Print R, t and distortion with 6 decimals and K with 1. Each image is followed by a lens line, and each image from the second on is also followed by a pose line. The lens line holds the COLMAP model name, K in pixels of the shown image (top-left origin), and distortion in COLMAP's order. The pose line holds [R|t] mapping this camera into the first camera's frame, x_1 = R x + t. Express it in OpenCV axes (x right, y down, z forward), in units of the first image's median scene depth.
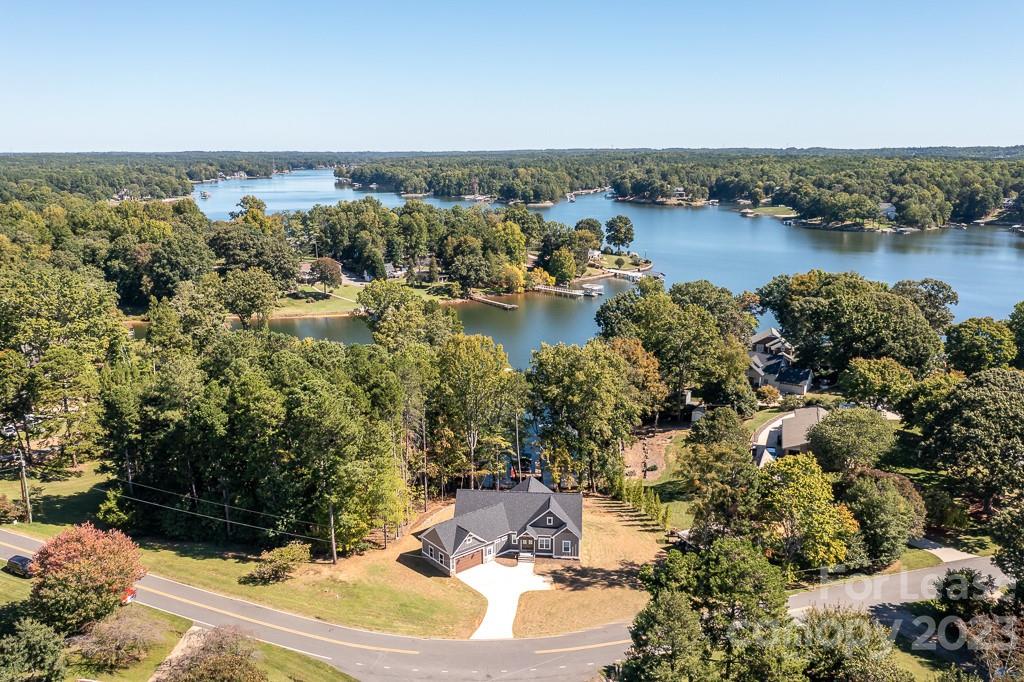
lens RADIAL K [[809.9, 0, 513.9], [0, 809.9, 337.7], [0, 0, 1]] dist [-0.015584, 0.010446]
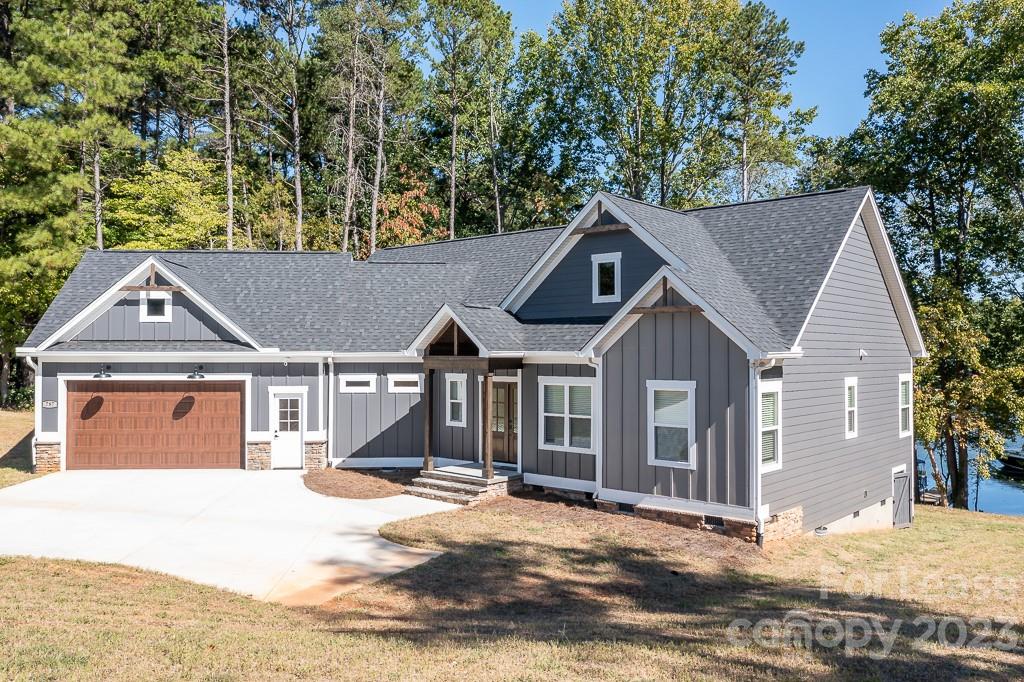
lens RADIAL K [[809.9, 0, 511.6], [0, 809.9, 342.9], [0, 0, 1]] dist [-0.015584, 0.010446]
pose [[0.803309, -0.005113, -0.595541, 0.111756], [-0.122702, 0.977090, -0.173897, 0.237212], [0.582786, 0.212767, 0.784277, 0.755077]]
